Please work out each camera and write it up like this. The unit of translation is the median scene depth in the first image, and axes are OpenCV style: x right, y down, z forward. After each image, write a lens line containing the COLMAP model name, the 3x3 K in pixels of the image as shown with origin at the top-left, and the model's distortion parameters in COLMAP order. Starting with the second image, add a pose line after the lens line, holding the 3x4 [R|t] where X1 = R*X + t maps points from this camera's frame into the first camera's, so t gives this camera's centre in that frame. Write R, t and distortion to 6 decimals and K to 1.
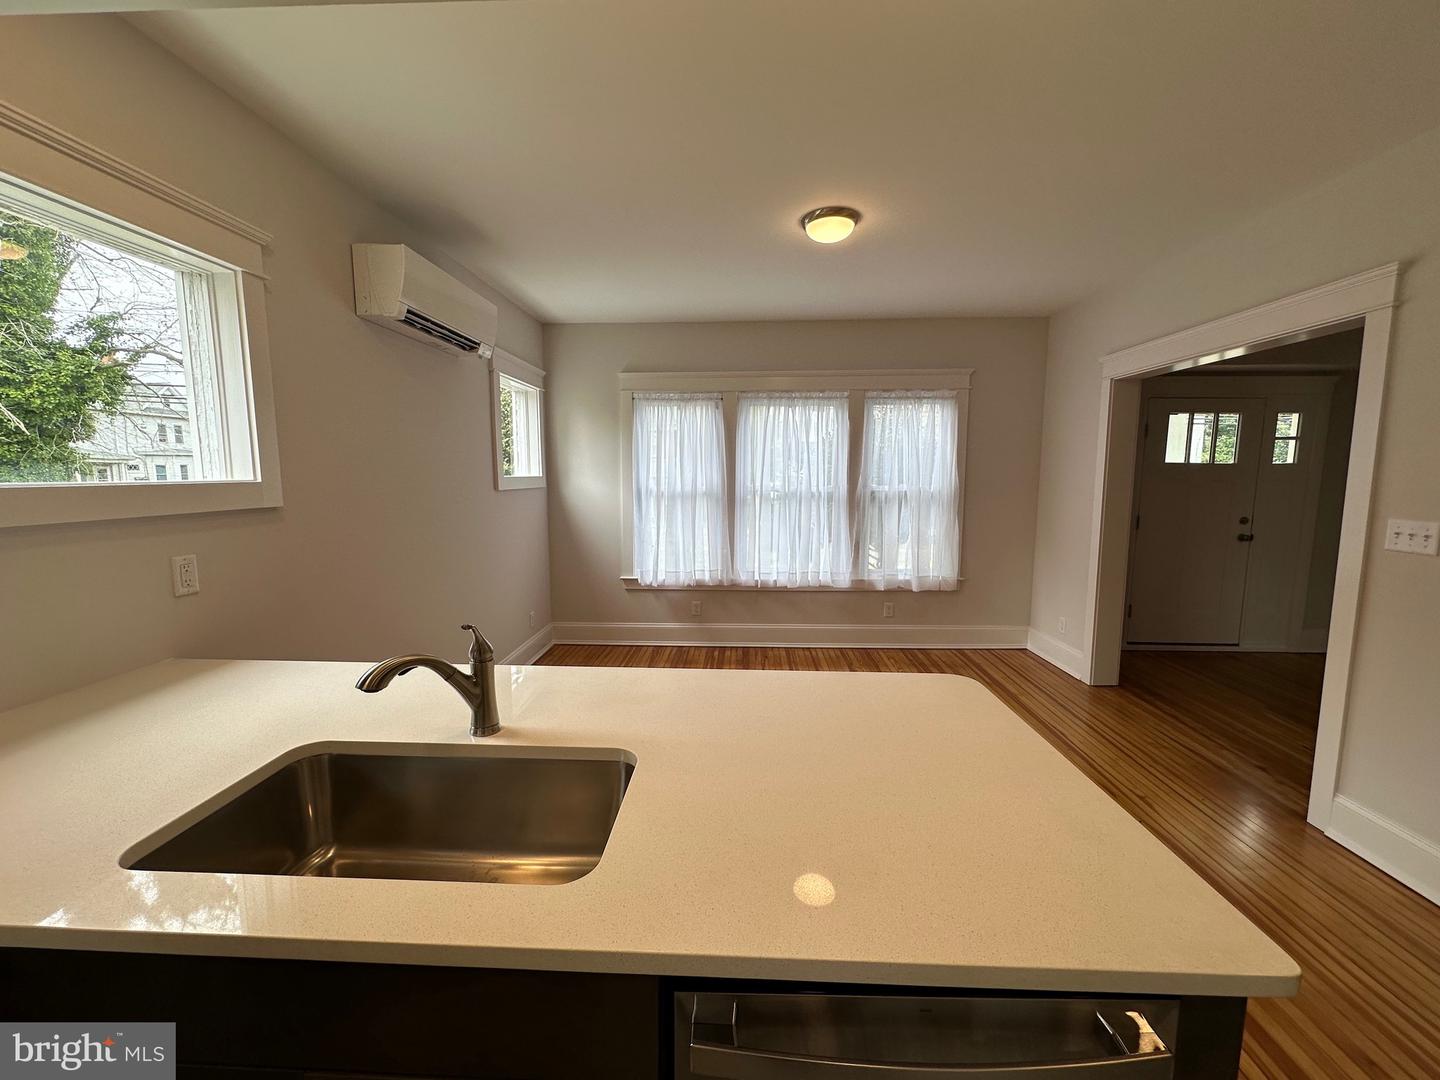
lens RADIAL K [[574.3, 0, 721.3], [0, 574.3, 539.2], [0, 0, 1]] dist [-0.000733, -0.000149]
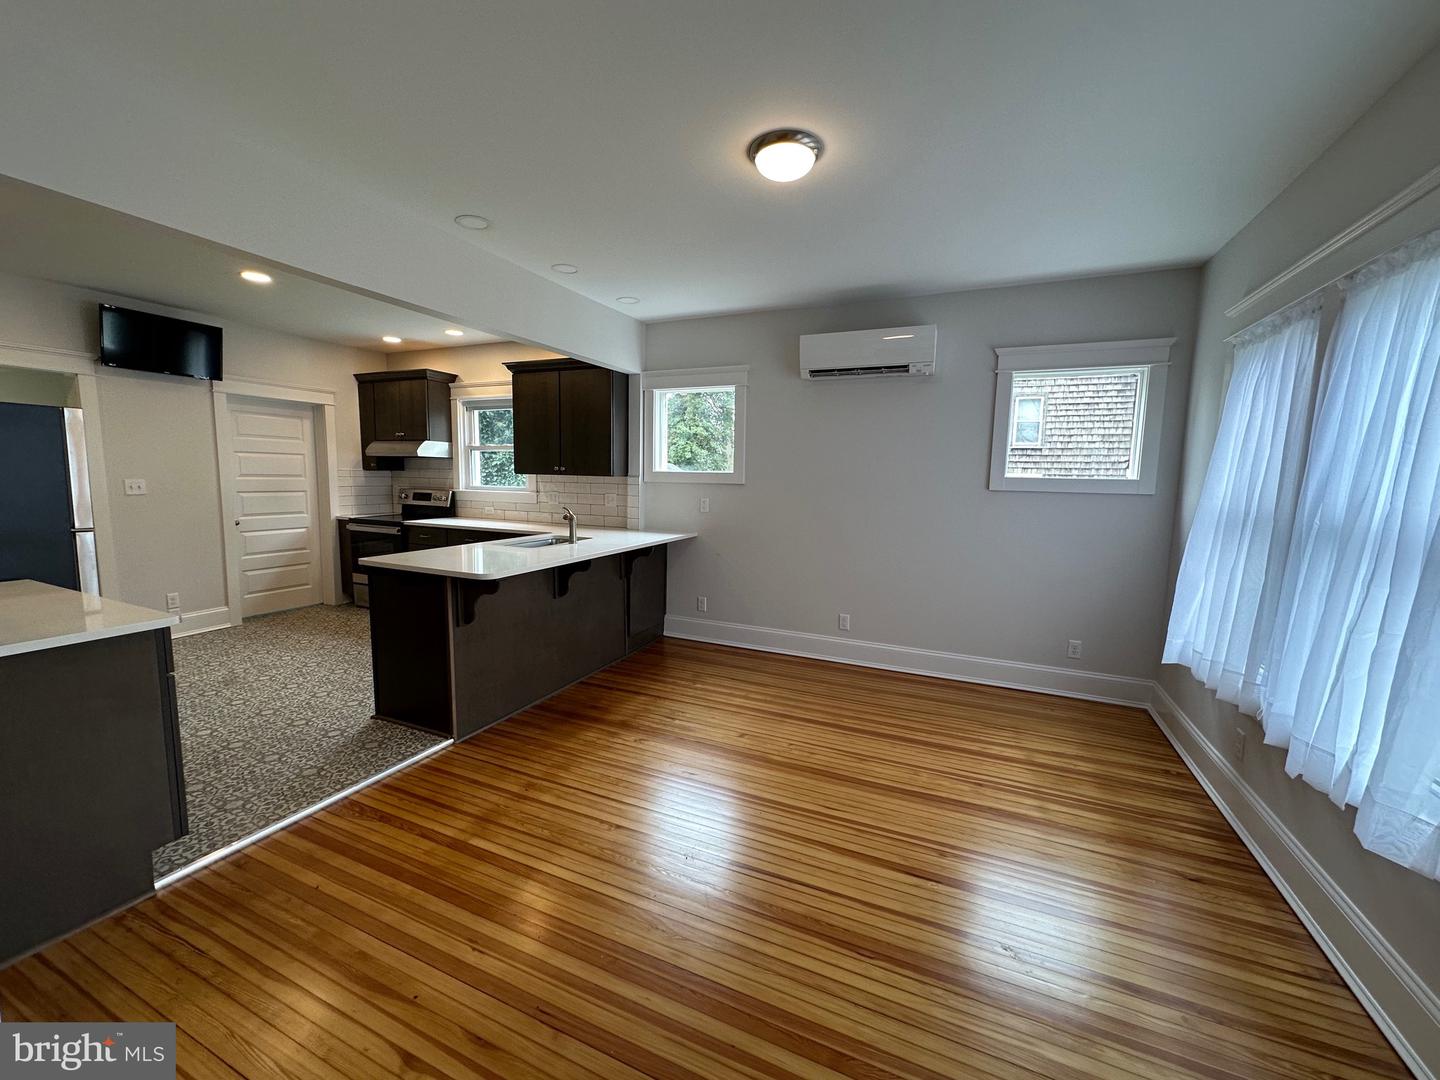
lens RADIAL K [[573.6, 0, 717.8], [0, 573.6, 540.6], [0, 0, 1]] dist [-0.000913, -0.000092]
pose [[-0.367885, 0.100253, -0.924451, 0.596930], [-0.126239, 0.979582, 0.156469, -0.077806], [0.921262, 0.174264, -0.347718, 0.750499]]
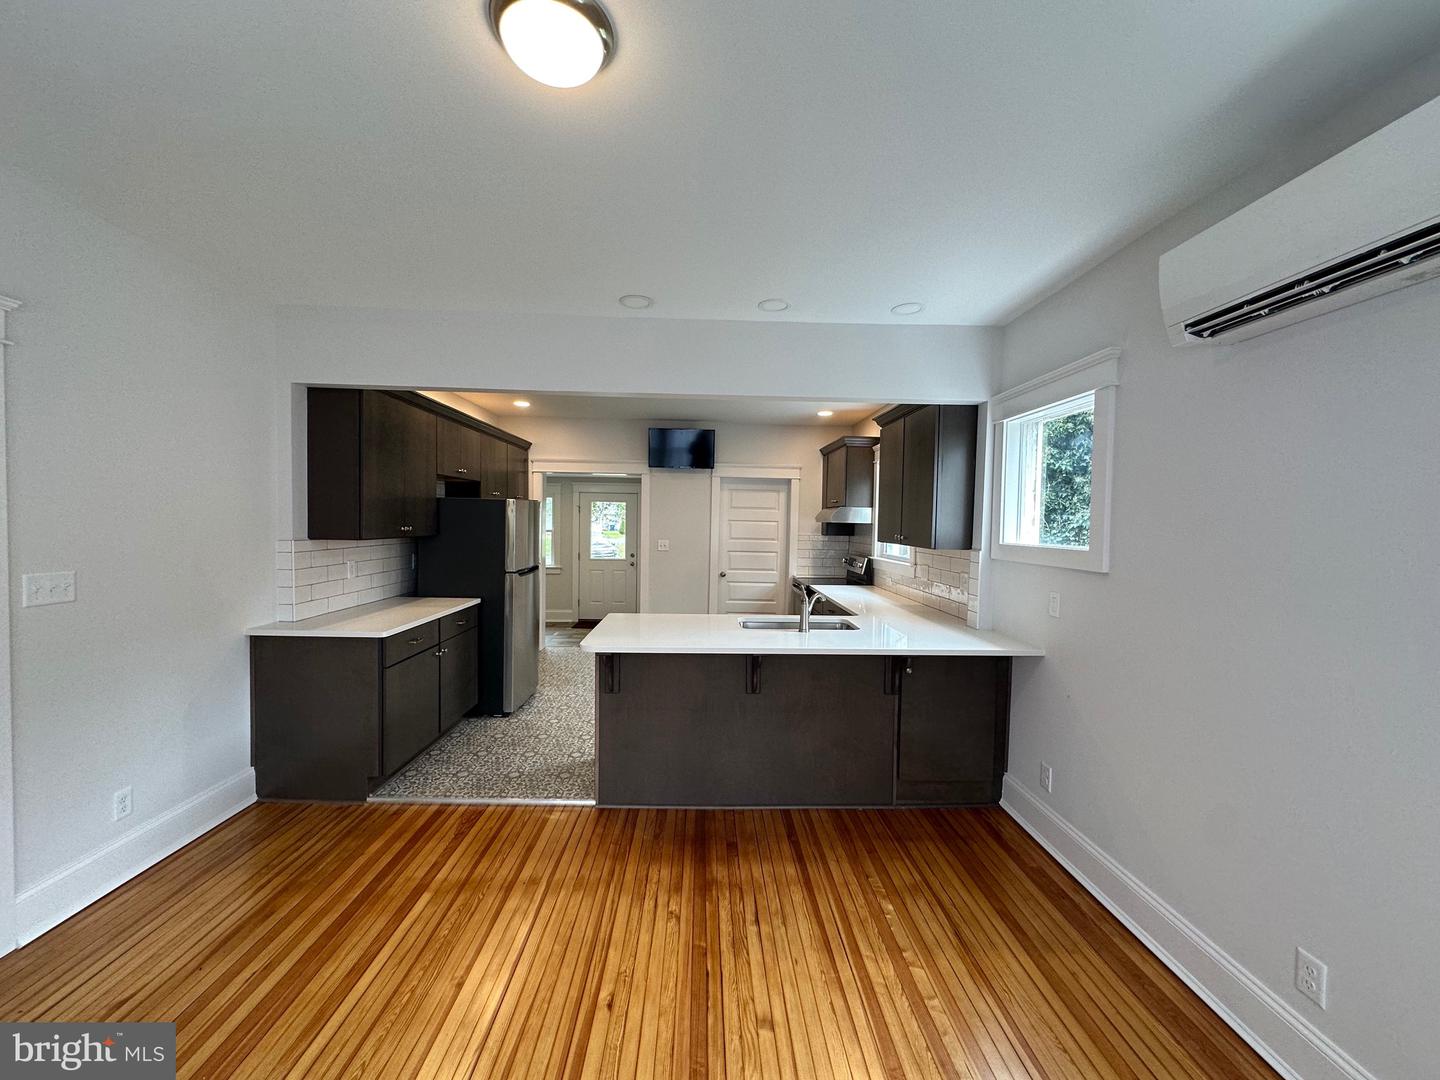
lens RADIAL K [[573.6, 0, 717.8], [0, 573.6, 540.6], [0, 0, 1]] dist [-0.000913, -0.000092]
pose [[-0.997220, -0.017134, -0.072515, 0.045444], [-0.027878, 0.988316, 0.149848, -0.119401], [0.069100, 0.151453, -0.986046, 0.904442]]
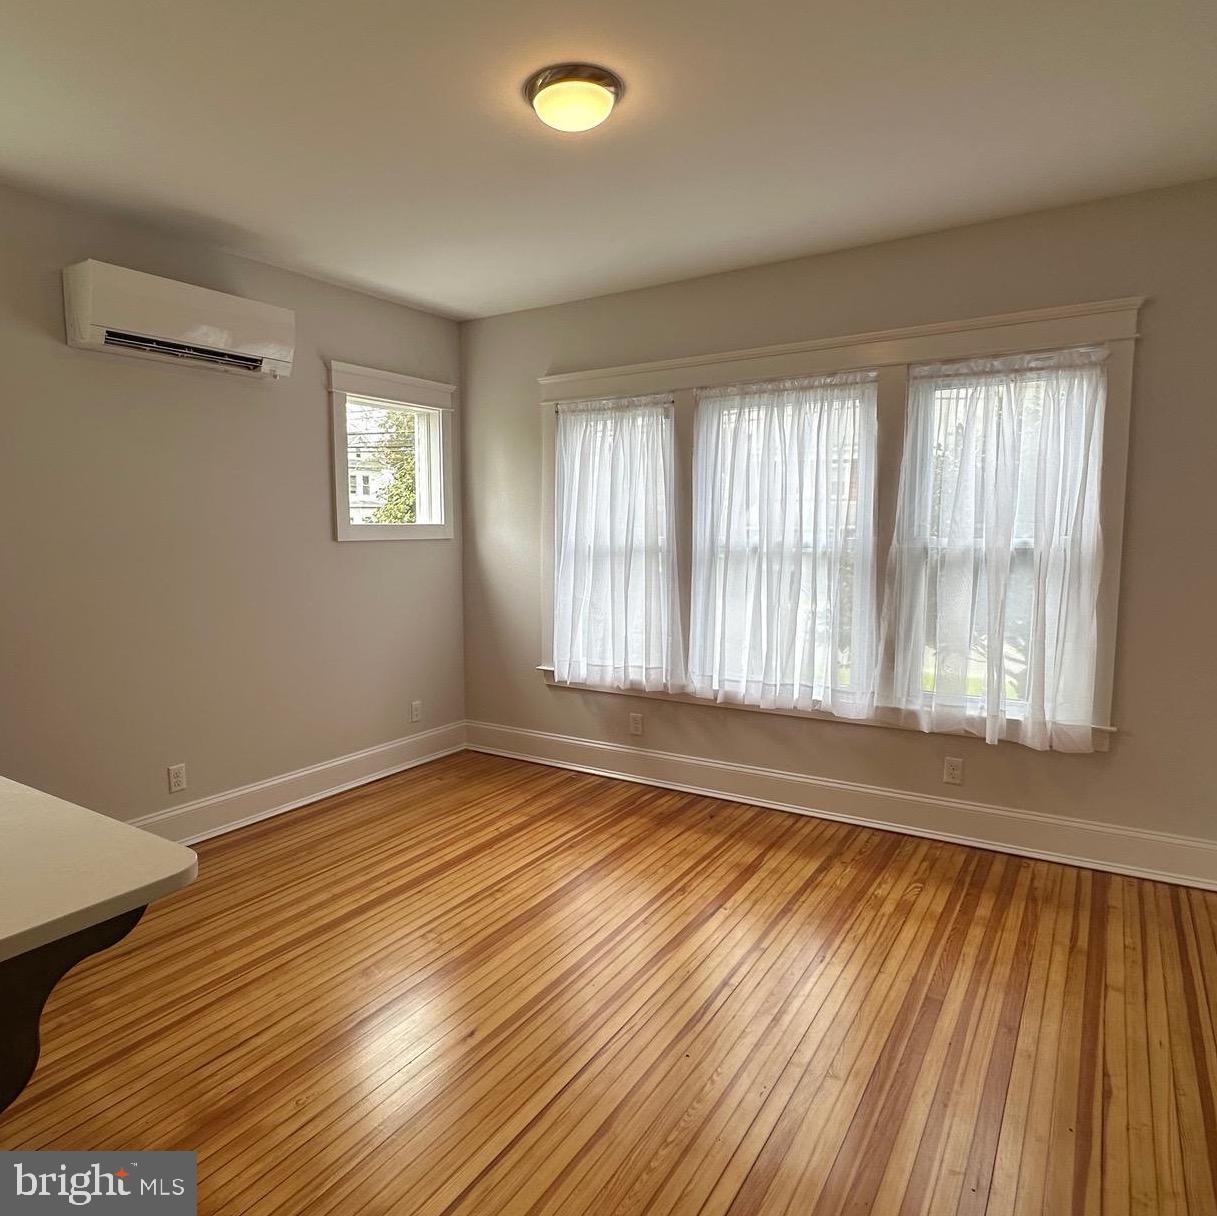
lens RADIAL K [[815.7, 0, 562.4], [0, 815.7, 609.9], [0, 0, 1]] dist [-0.002554, 0.001007]
pose [[0.854066, 0.048633, -0.517885, 0.377057], [-0.053490, 0.998553, 0.005558, -0.011280], [0.517406, 0.022955, 0.855432, 0.163136]]
